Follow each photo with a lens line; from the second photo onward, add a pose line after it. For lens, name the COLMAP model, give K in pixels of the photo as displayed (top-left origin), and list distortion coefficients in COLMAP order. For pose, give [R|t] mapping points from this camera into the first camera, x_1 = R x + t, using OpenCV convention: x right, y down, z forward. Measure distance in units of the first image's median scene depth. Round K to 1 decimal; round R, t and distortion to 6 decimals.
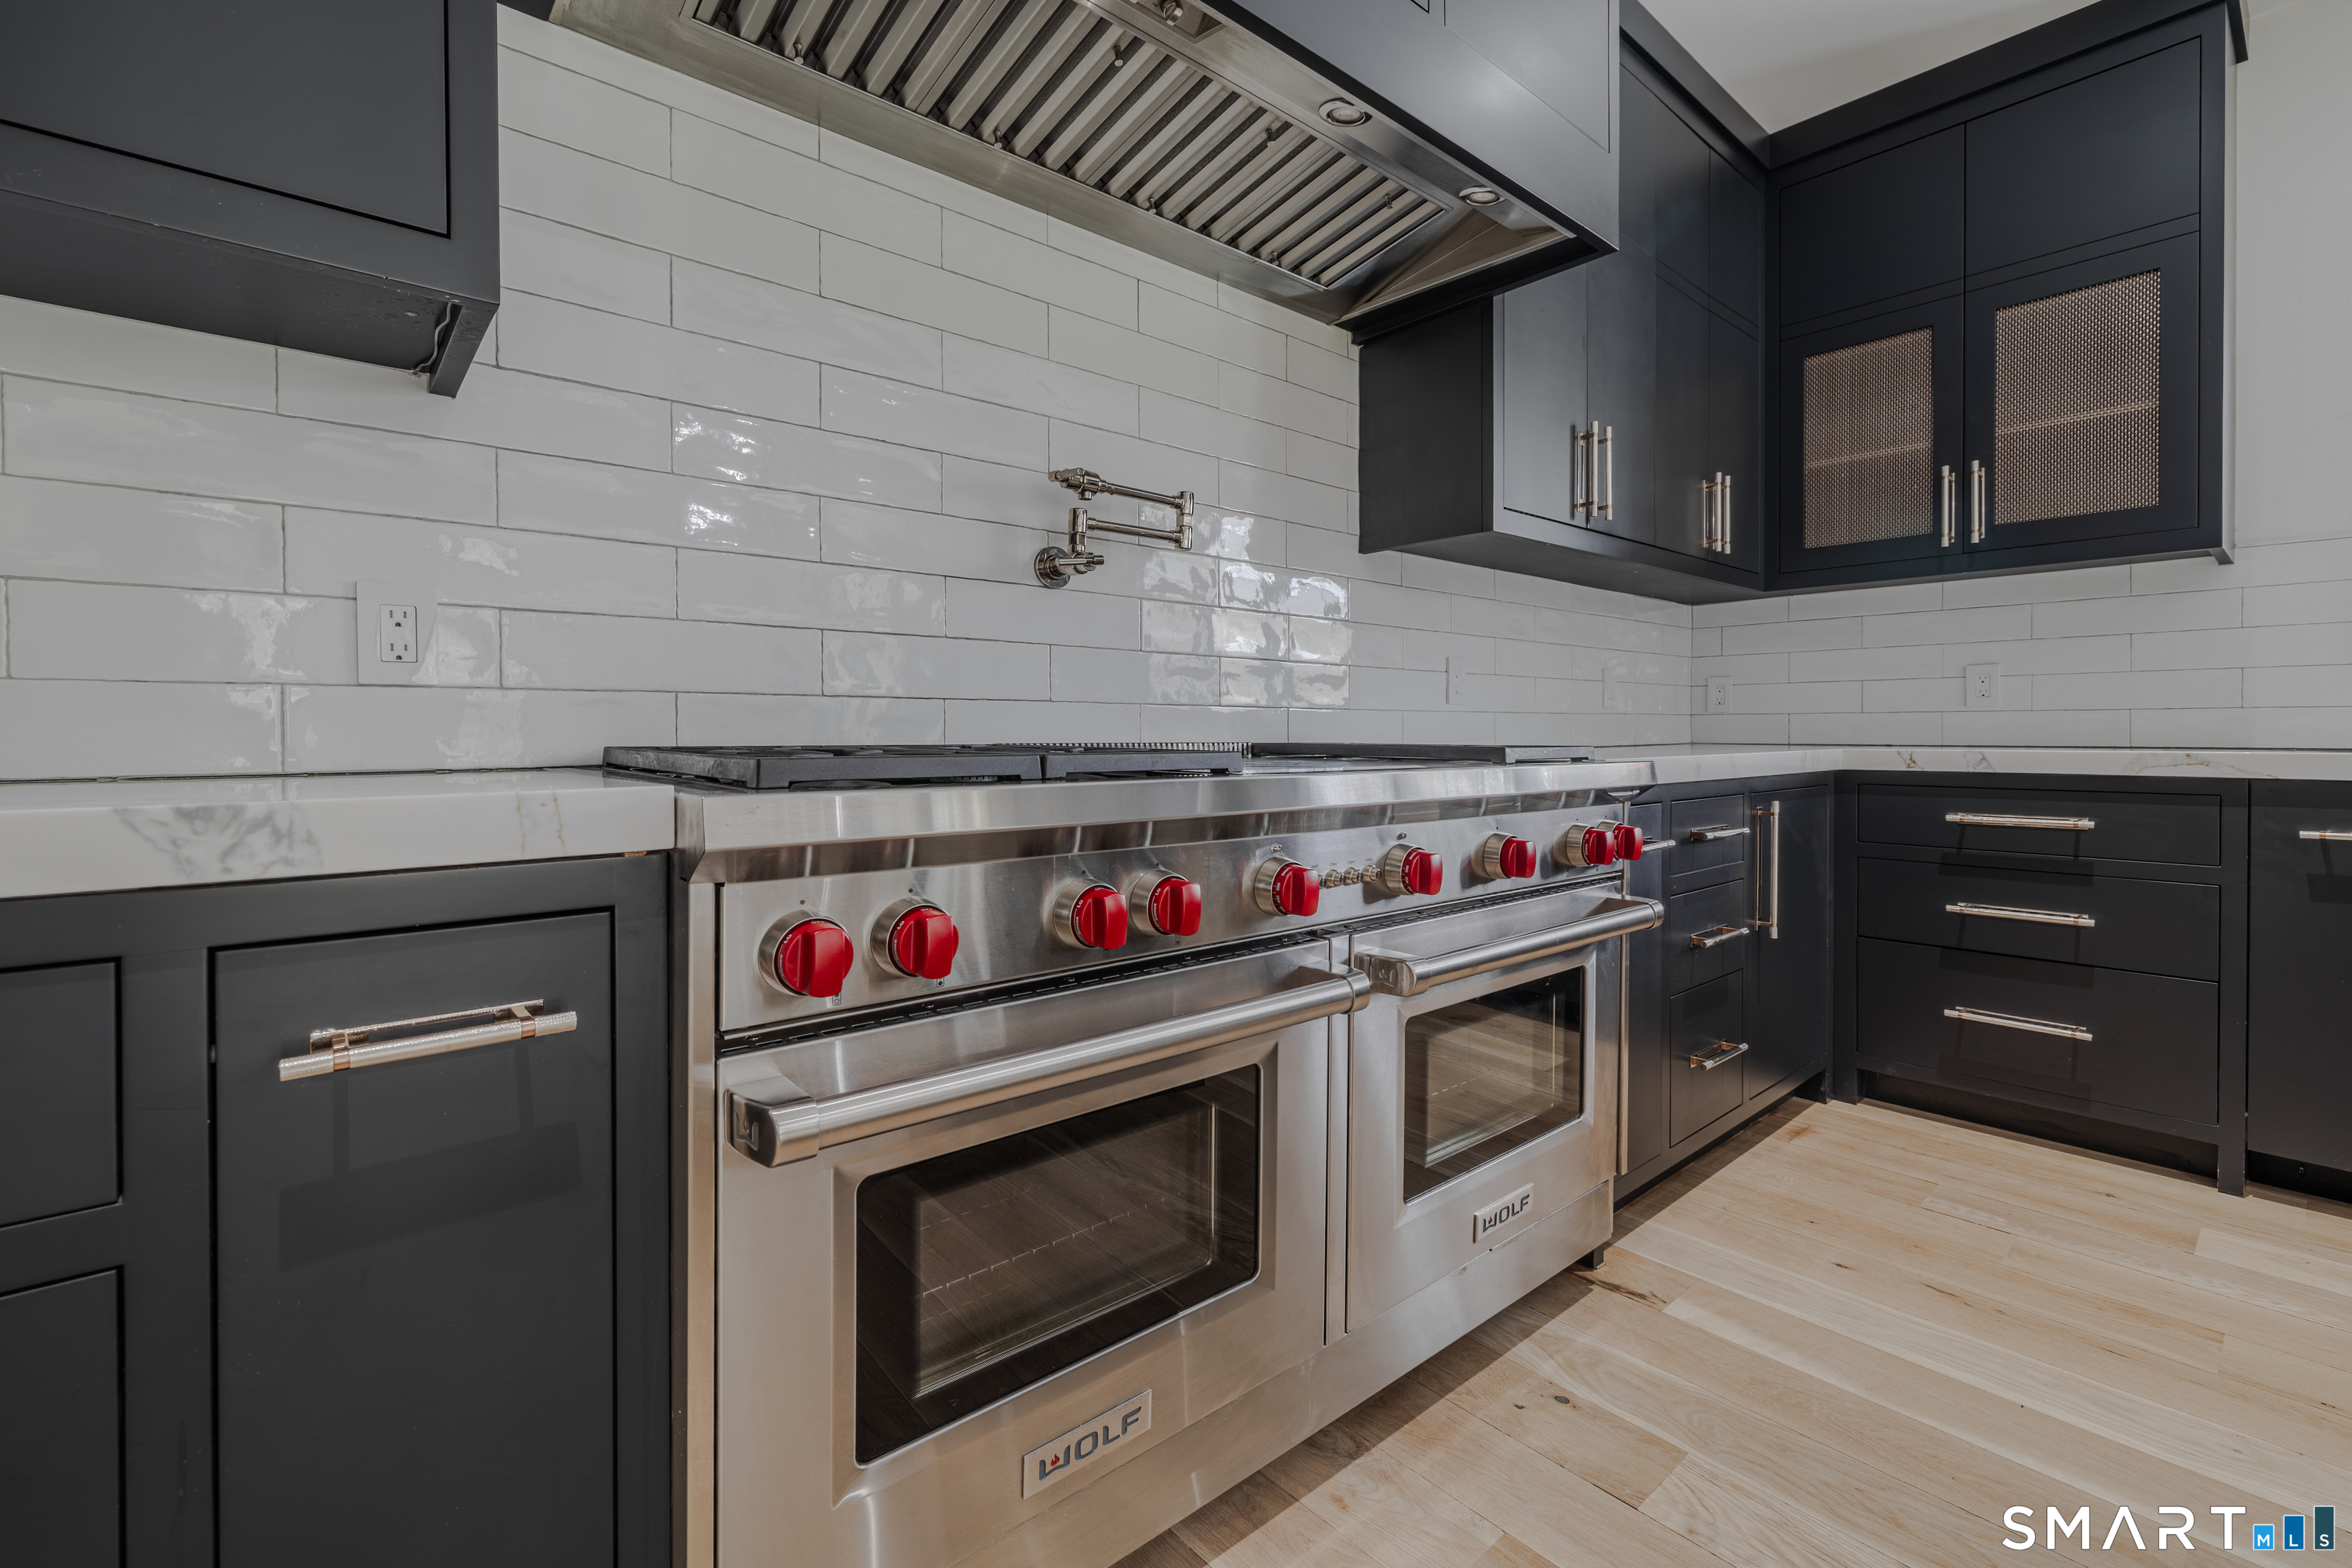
lens RADIAL K [[1007.9, 0, 1176.0], [0, 1007.9, 784.0], [0, 0, 1]] dist [-0.000465, -0.000031]
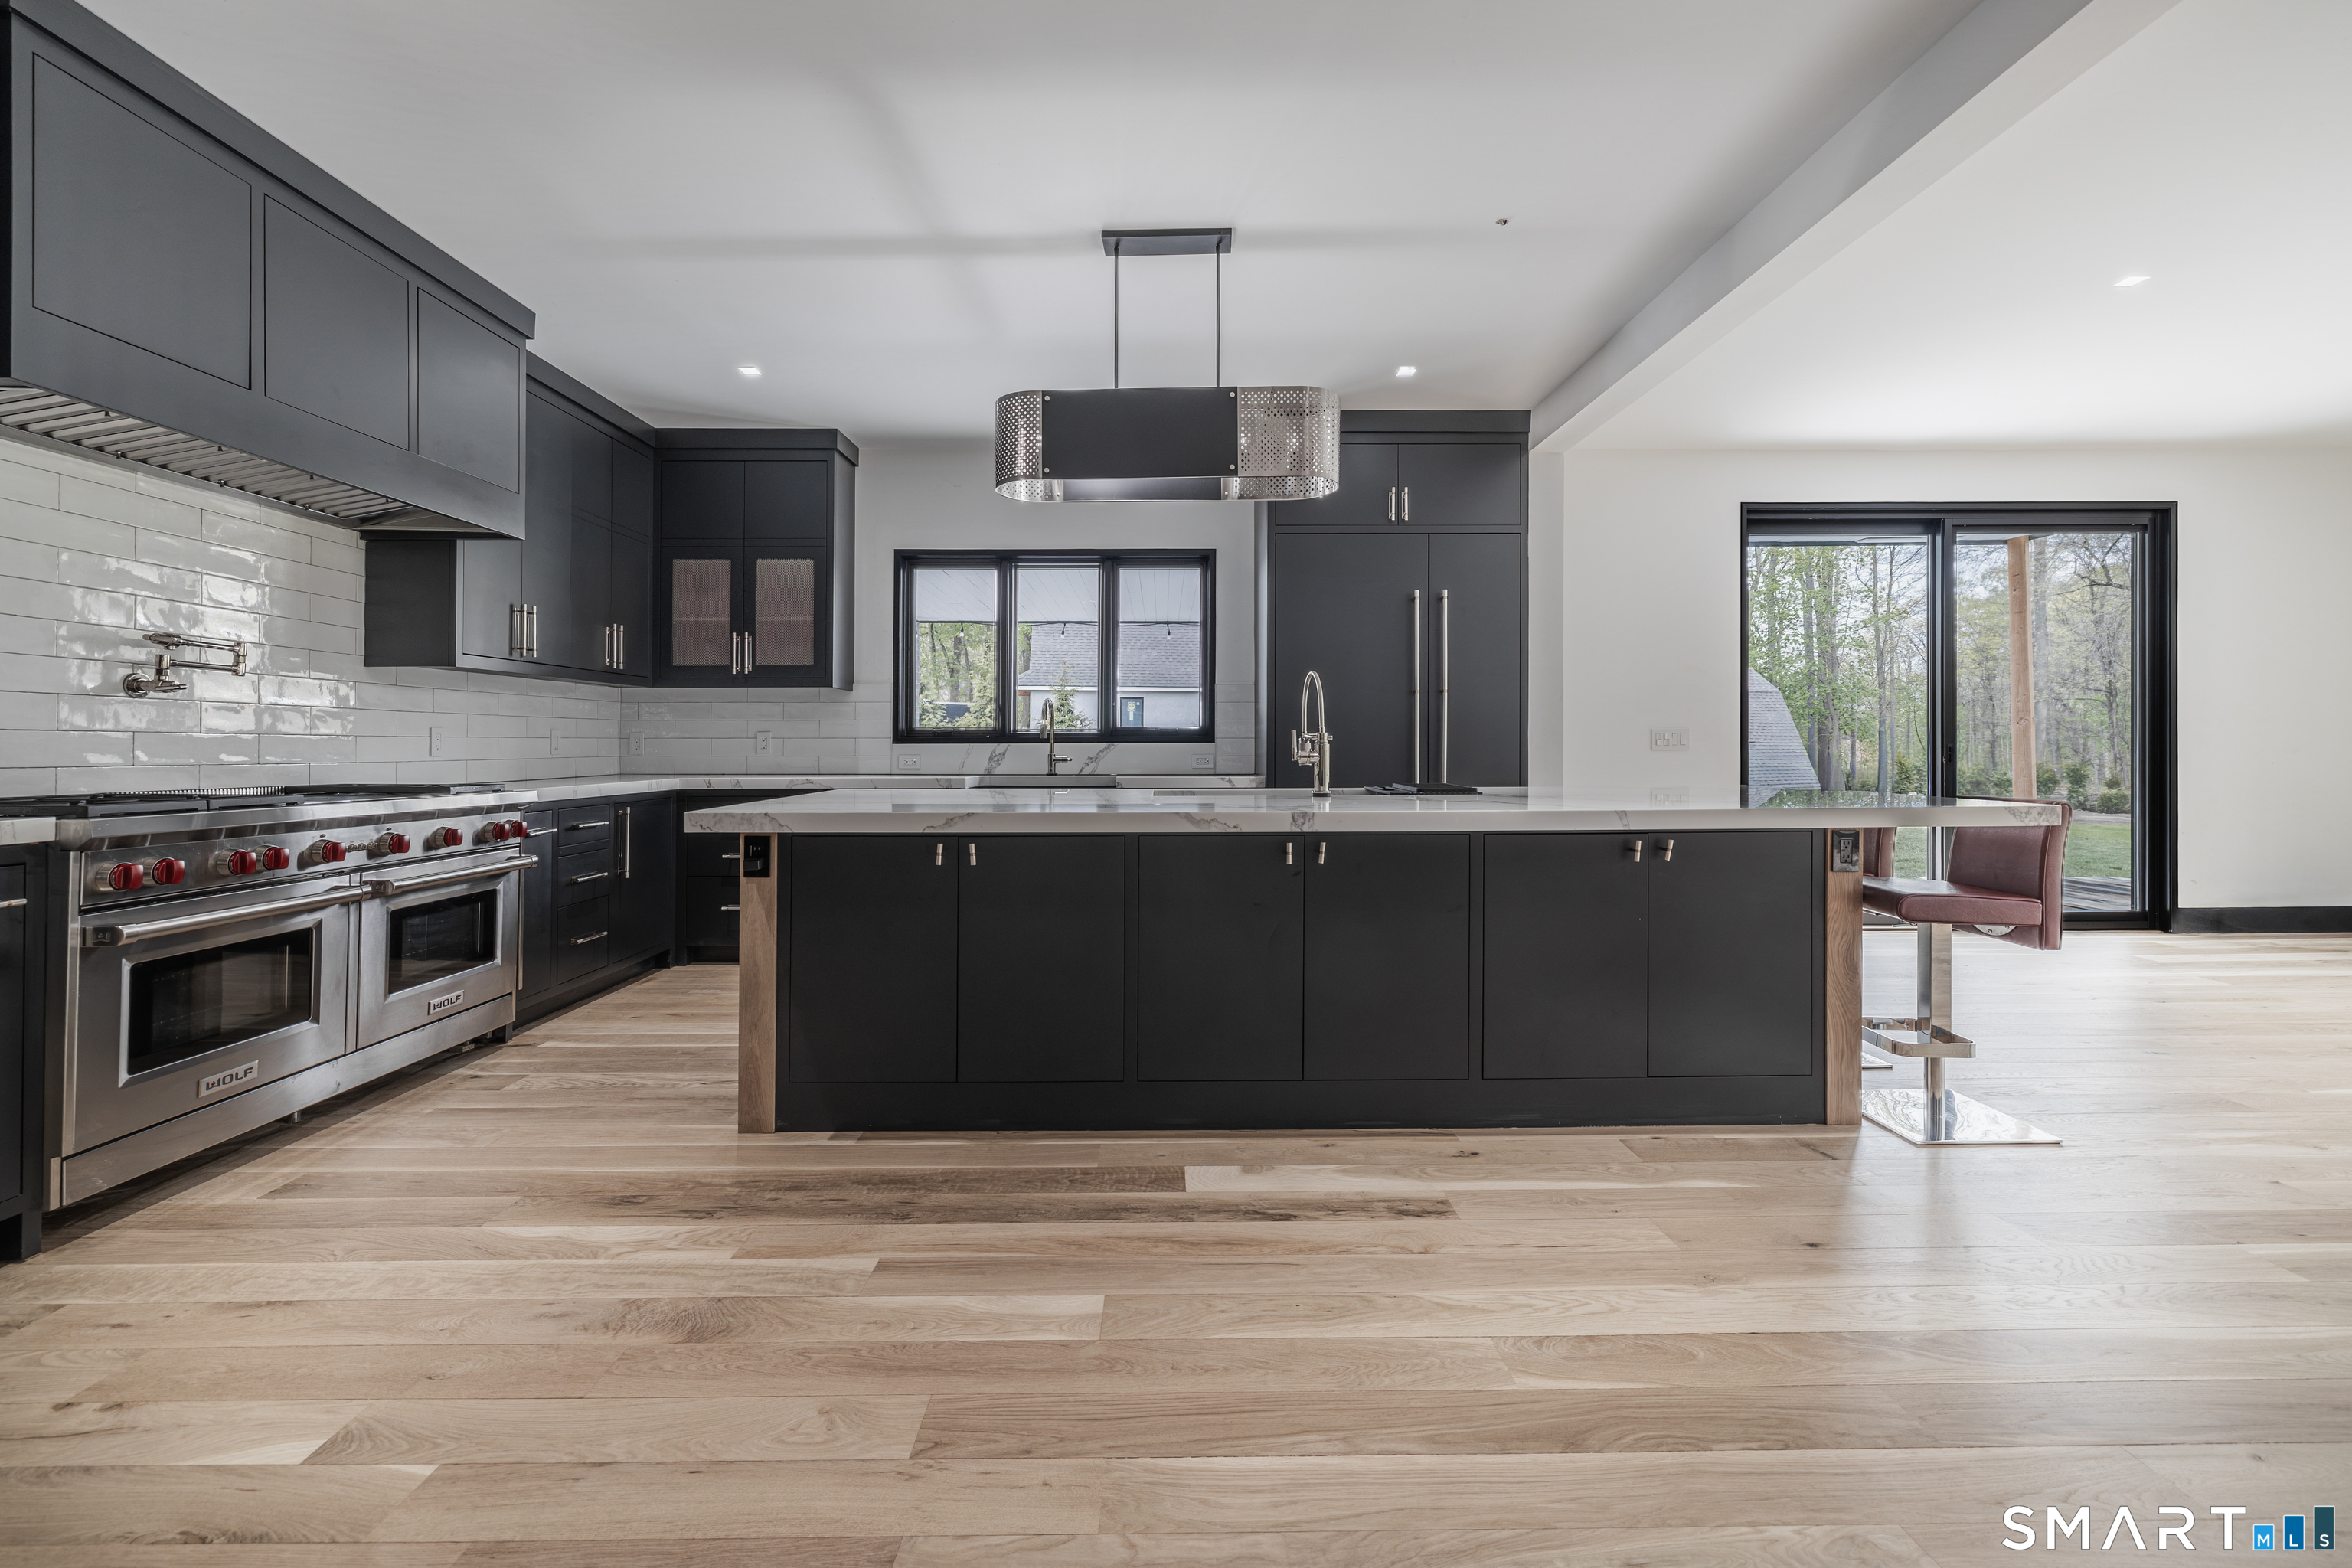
lens RADIAL K [[1026.5, 0, 1169.4], [0, 1026.5, 728.4], [0, 0, 1]] dist [0.001499, 0.000488]
pose [[0.652504, 0.020164, 0.757517, -0.312931], [0.028295, 0.998300, -0.050947, -0.005208], [-0.757257, 0.054677, 0.650824, -1.496314]]
